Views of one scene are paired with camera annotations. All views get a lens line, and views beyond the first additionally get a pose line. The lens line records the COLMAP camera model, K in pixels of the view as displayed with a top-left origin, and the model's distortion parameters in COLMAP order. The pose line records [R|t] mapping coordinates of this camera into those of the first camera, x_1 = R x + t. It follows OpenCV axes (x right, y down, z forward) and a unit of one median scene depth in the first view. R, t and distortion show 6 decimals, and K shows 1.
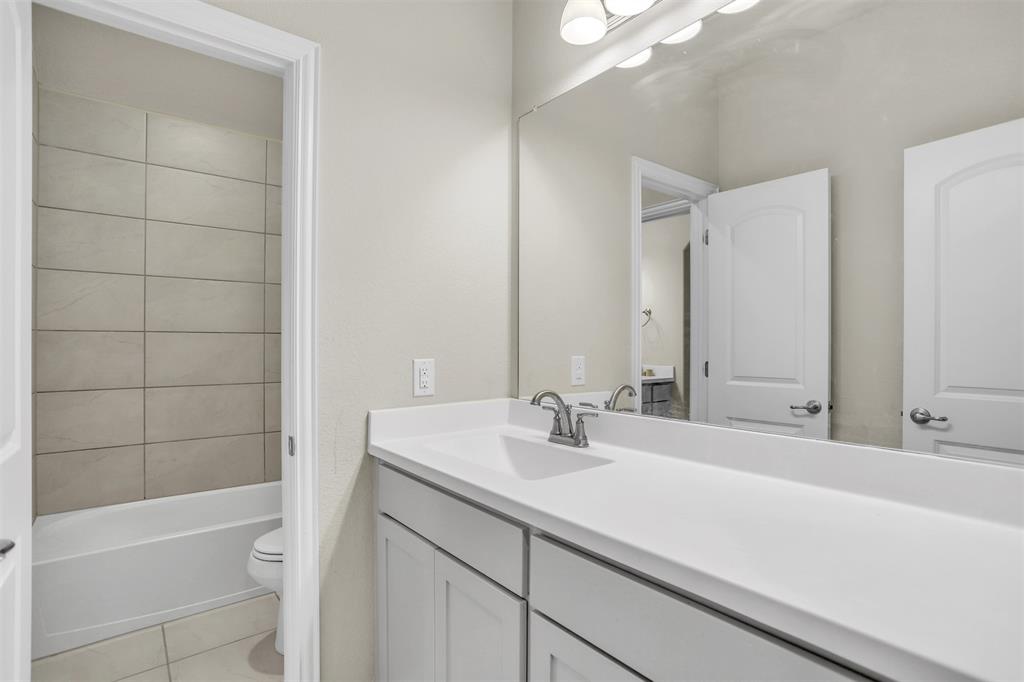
lens RADIAL K [[496.8, 0, 515.7], [0, 496.8, 340.8], [0, 0, 1]] dist [-0.015426, 0.001141]
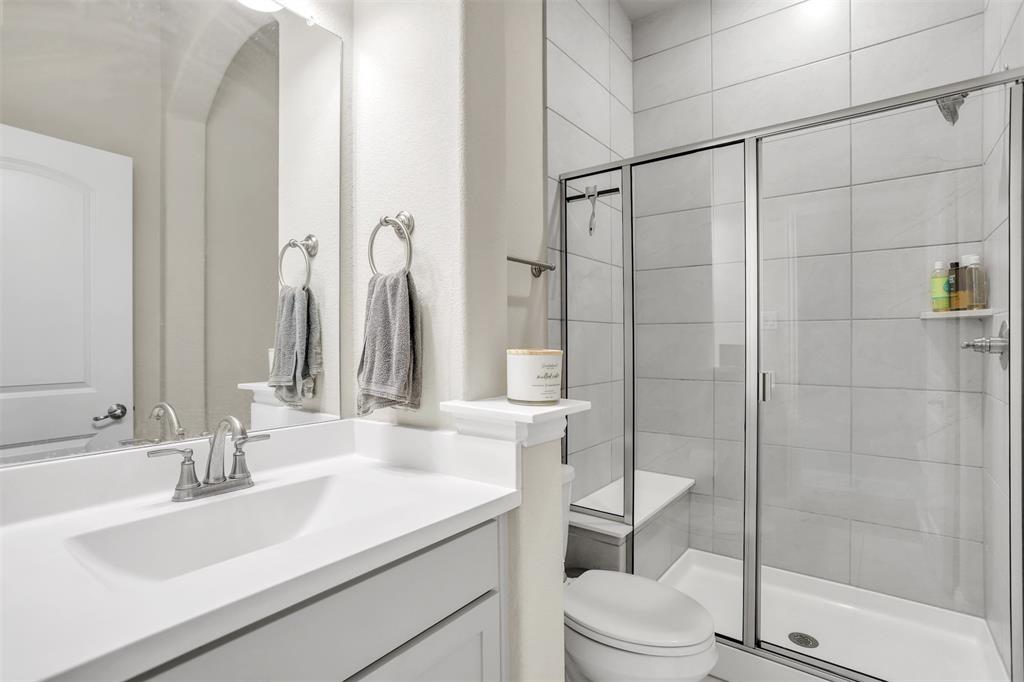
lens RADIAL K [[496.8, 0, 513.9], [0, 496.8, 343.5], [0, 0, 1]] dist [-0.015426, 0.001141]
pose [[-0.240293, -0.010593, 0.970643, -0.625769], [-0.014845, 0.999864, 0.007236, -0.007985], [-0.970587, -0.012671, -0.240417, 0.737968]]
